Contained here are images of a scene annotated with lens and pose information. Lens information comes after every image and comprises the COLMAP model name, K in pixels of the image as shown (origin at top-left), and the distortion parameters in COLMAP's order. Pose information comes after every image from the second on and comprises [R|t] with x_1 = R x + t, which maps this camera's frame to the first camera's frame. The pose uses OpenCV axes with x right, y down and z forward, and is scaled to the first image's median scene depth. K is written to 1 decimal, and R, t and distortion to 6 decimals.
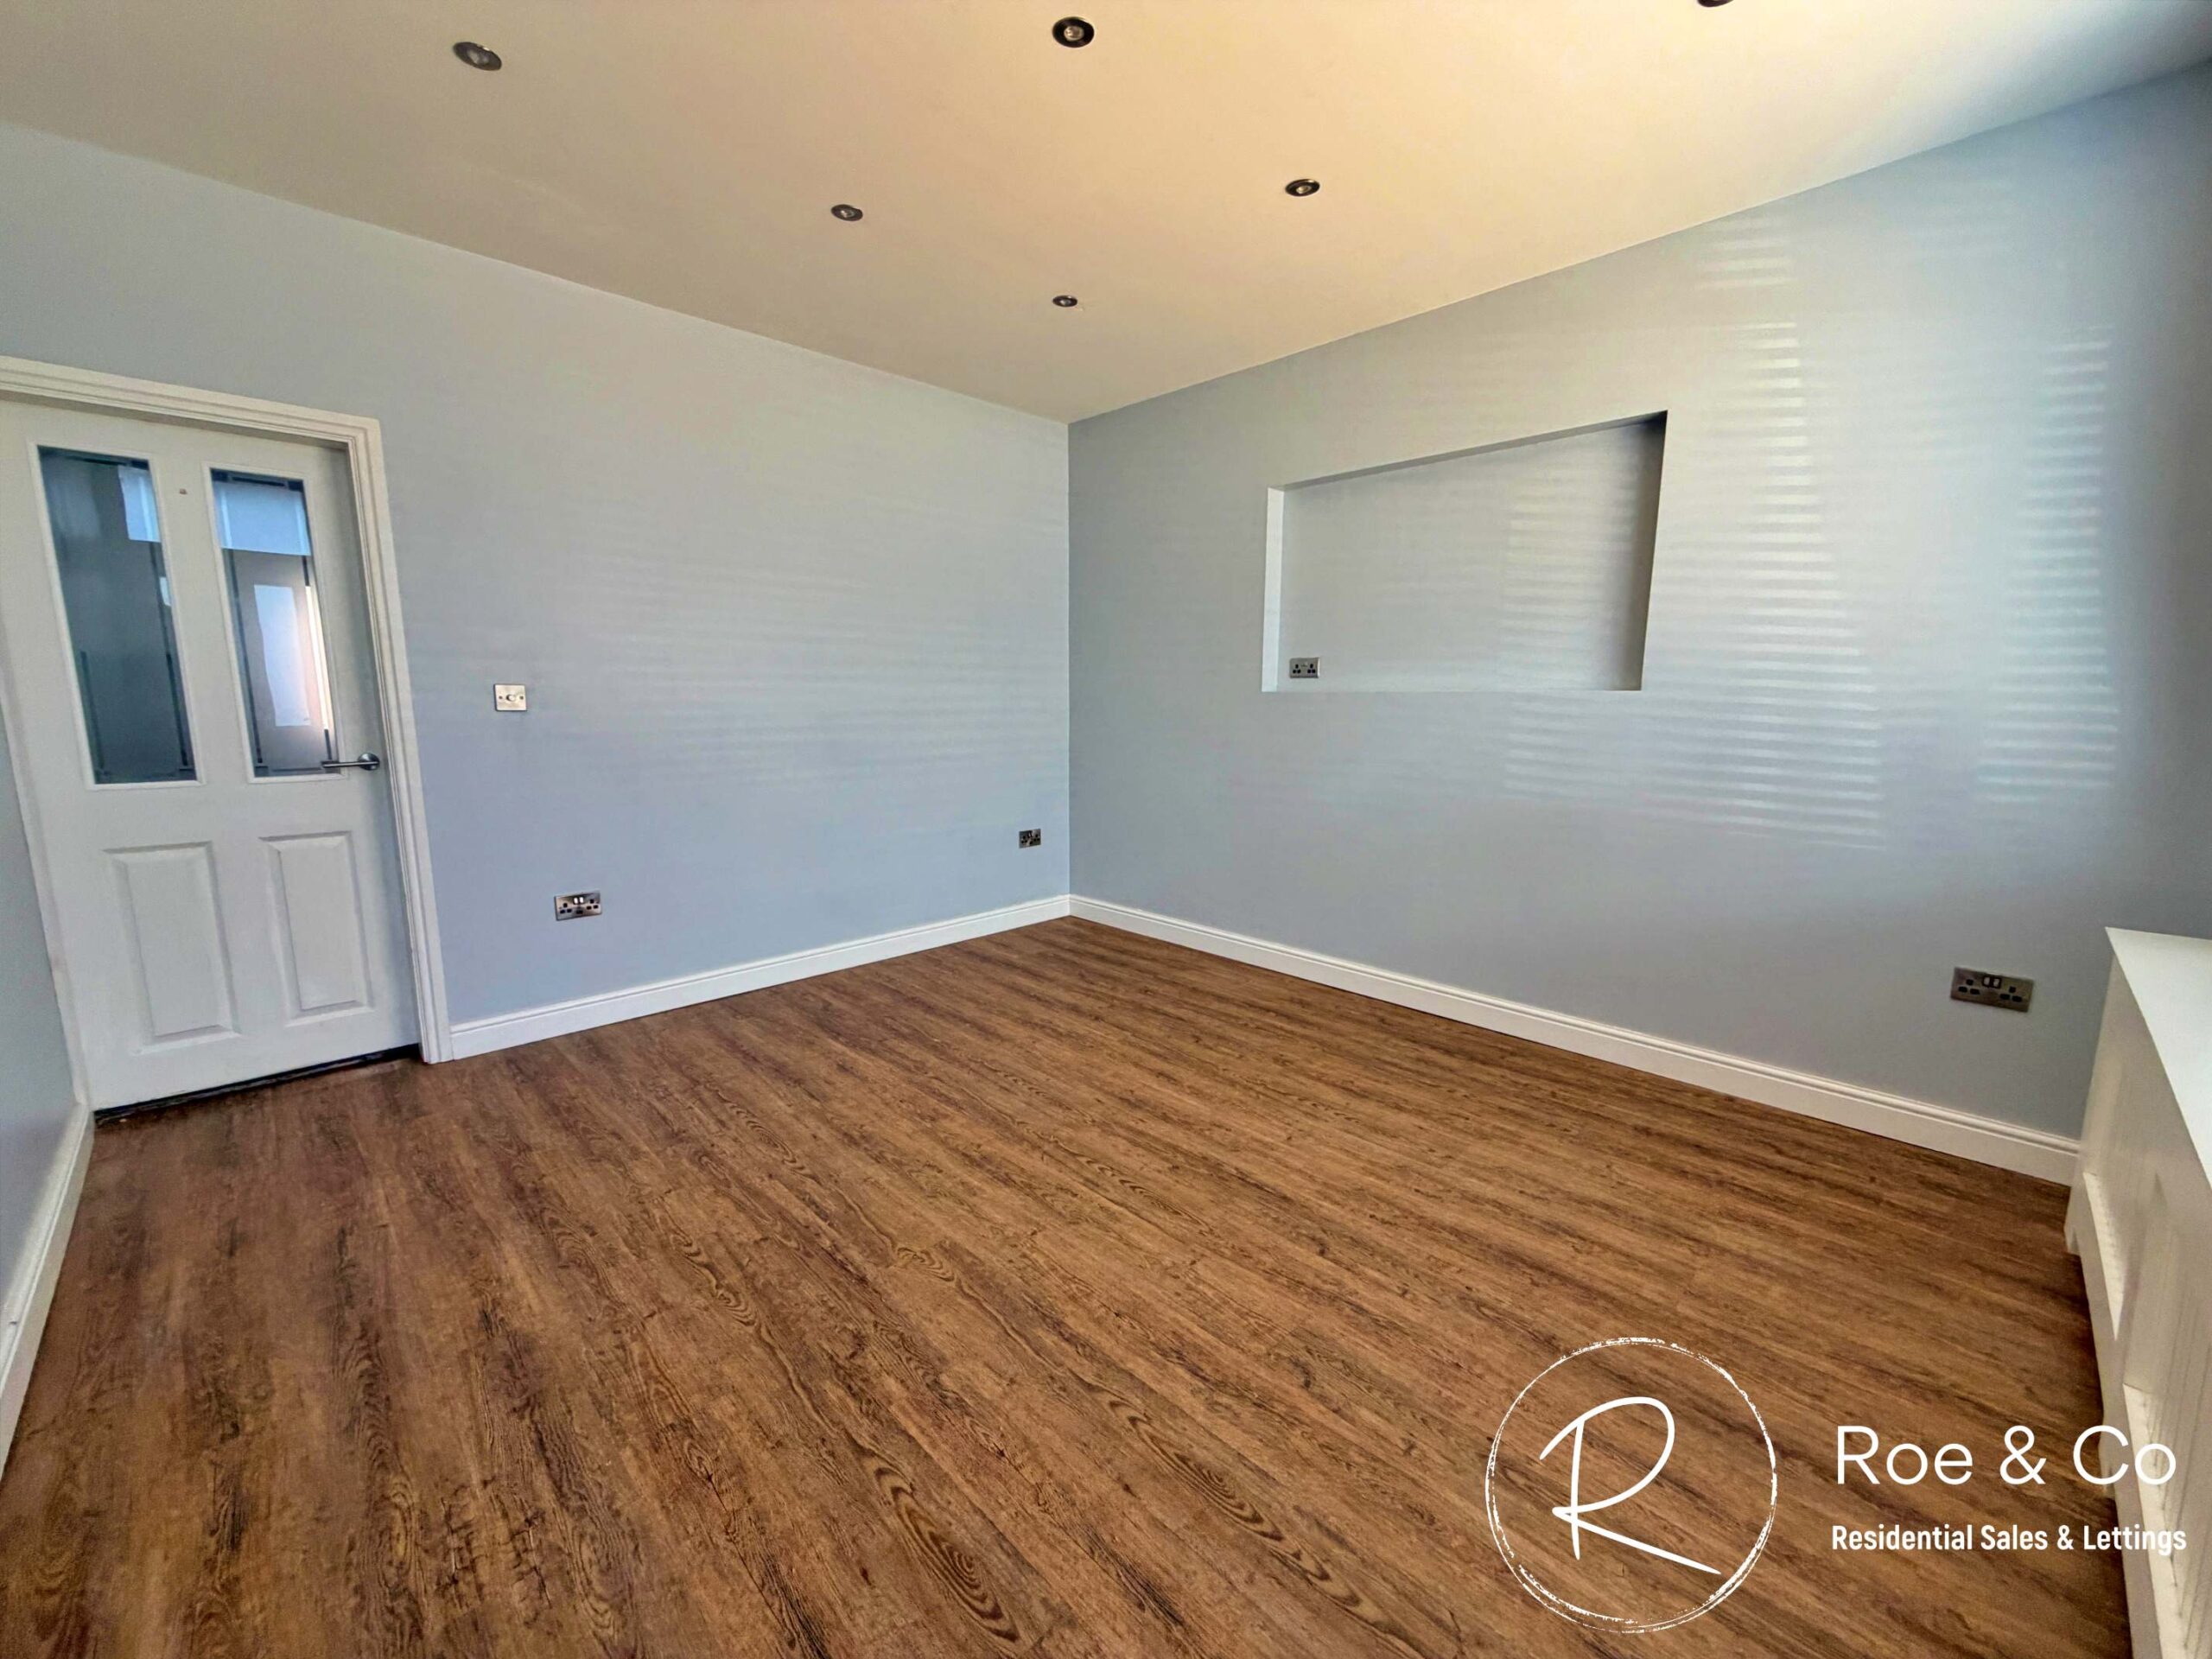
lens RADIAL K [[883.8, 0, 1101.0], [0, 883.8, 830.3], [0, 0, 1]] dist [-0.000346, 0.000257]
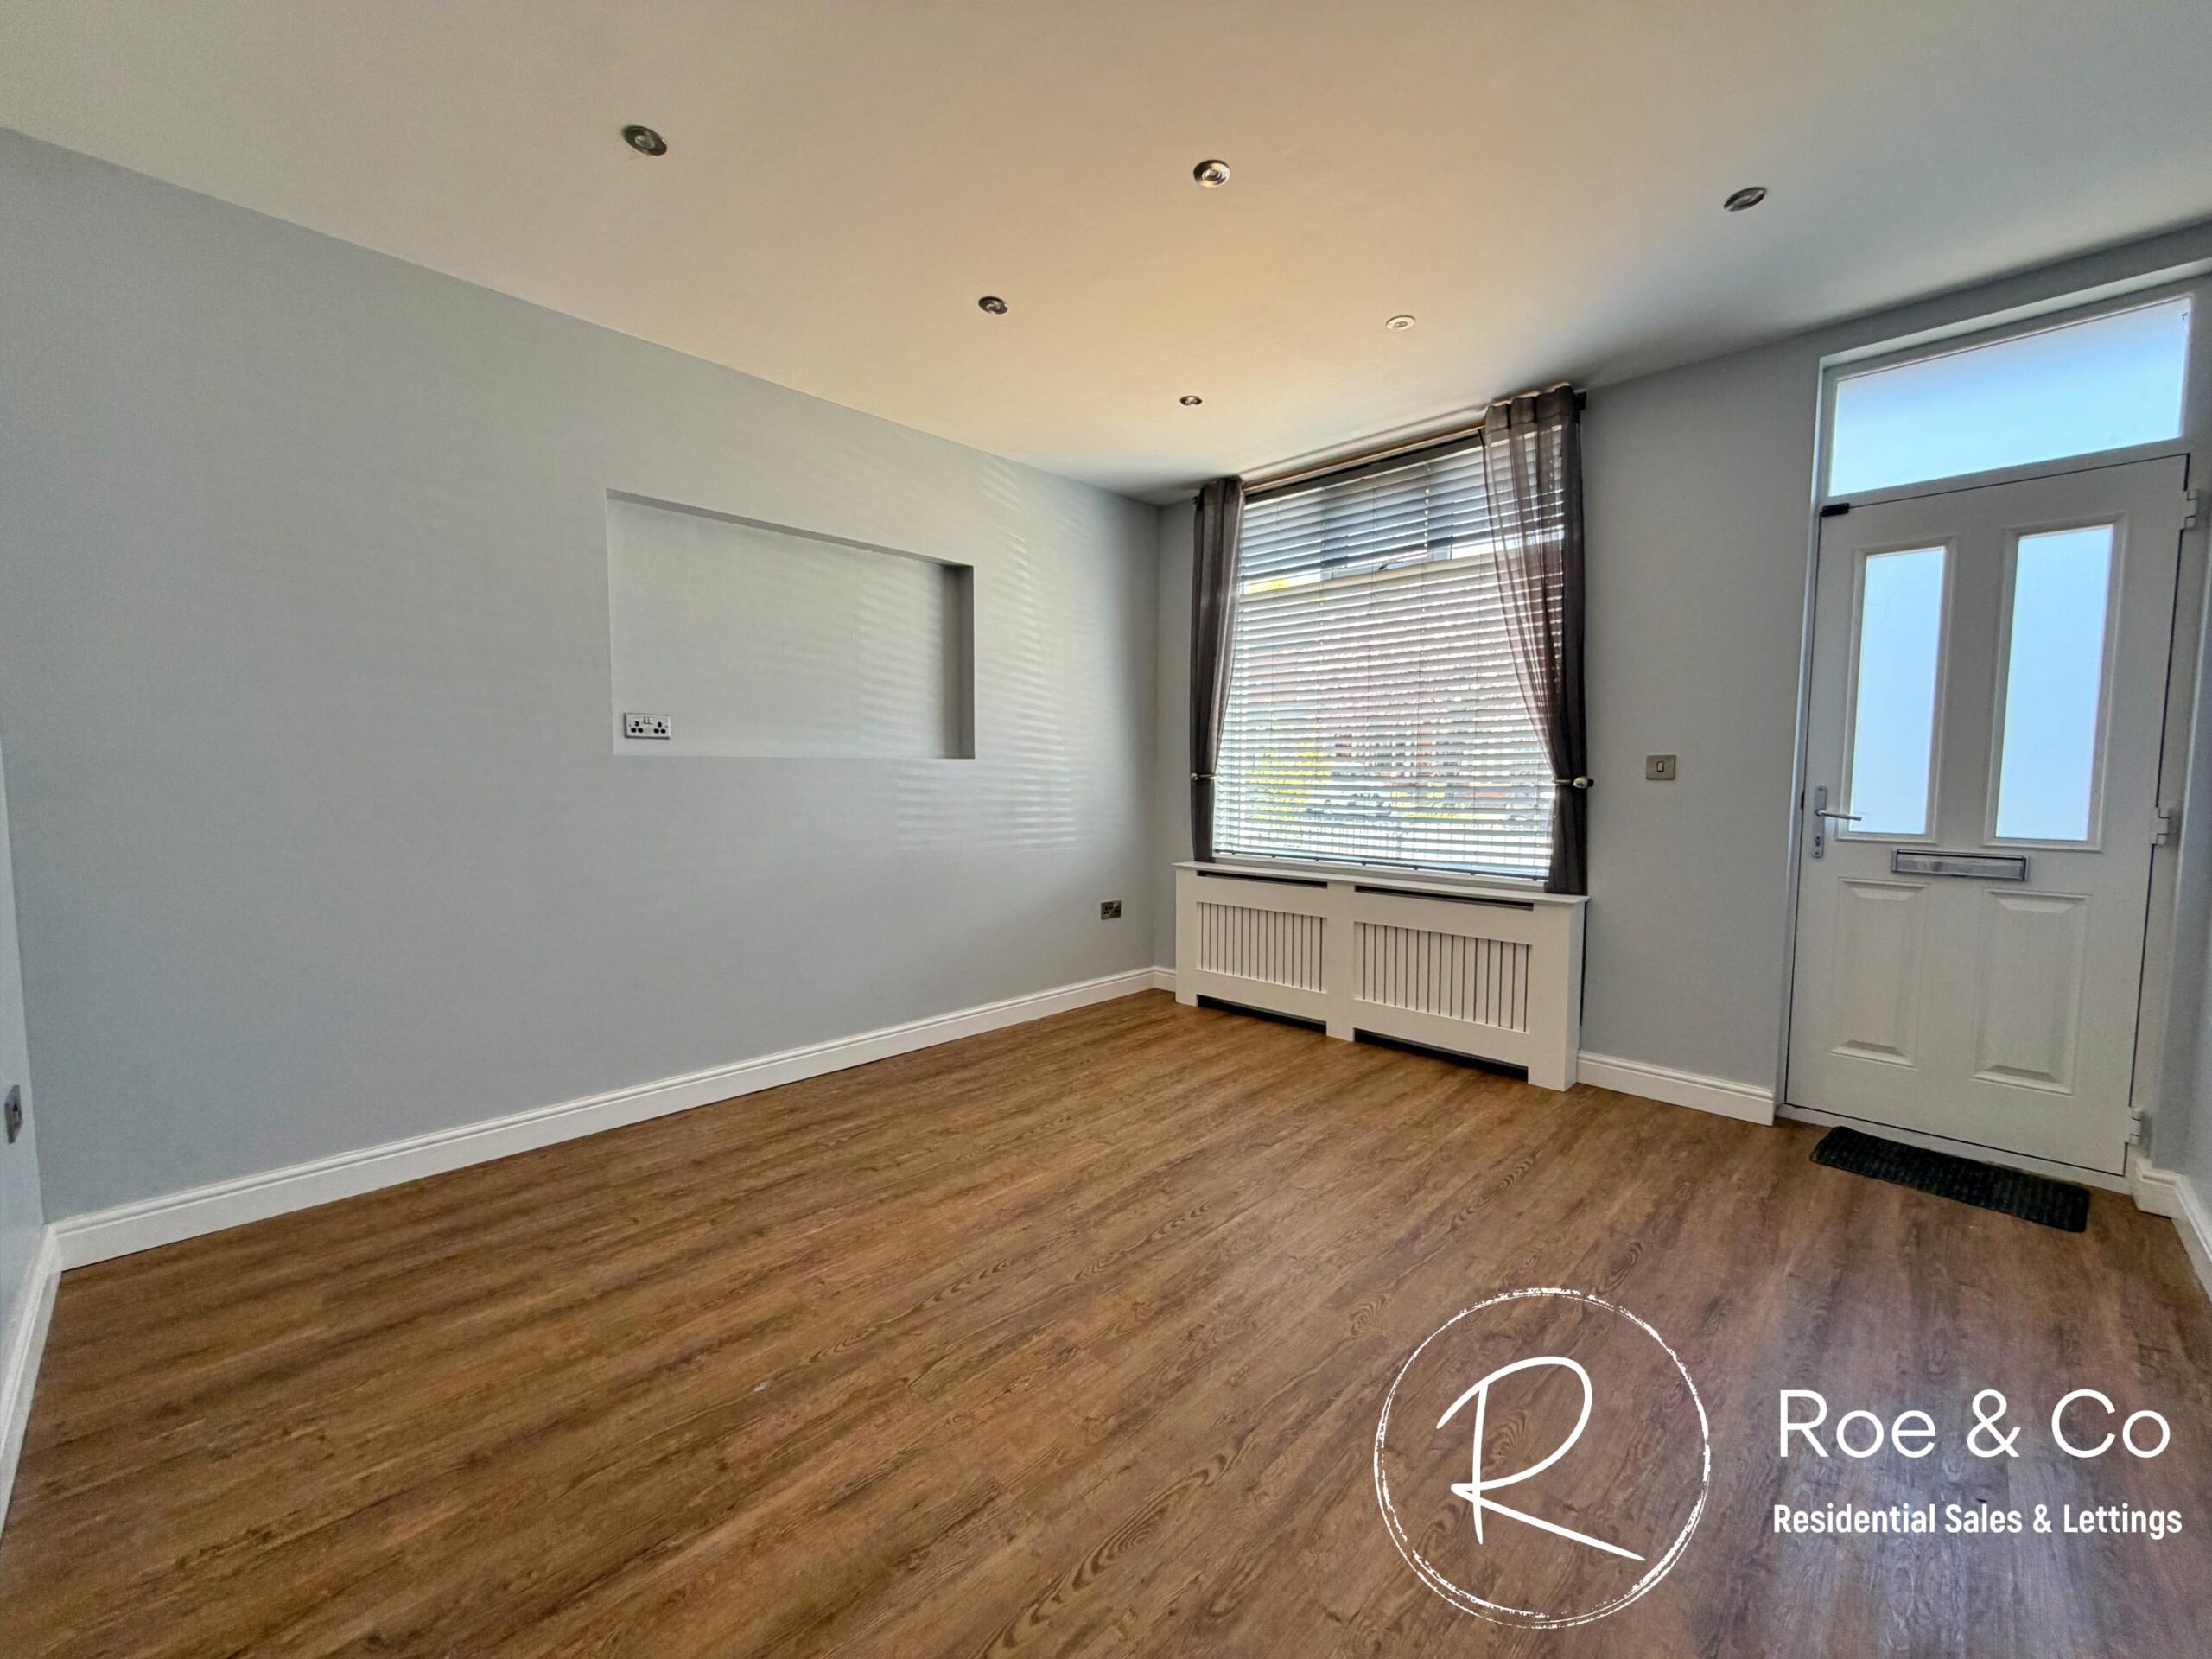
lens RADIAL K [[883.8, 0, 1100.5], [0, 883.8, 833.6], [0, 0, 1]] dist [-0.000346, 0.000257]
pose [[-0.023992, -0.074662, 0.996920, -0.763646], [0.148724, 0.985844, 0.077412, -0.116867], [-0.988588, 0.150123, -0.012549, 0.811452]]
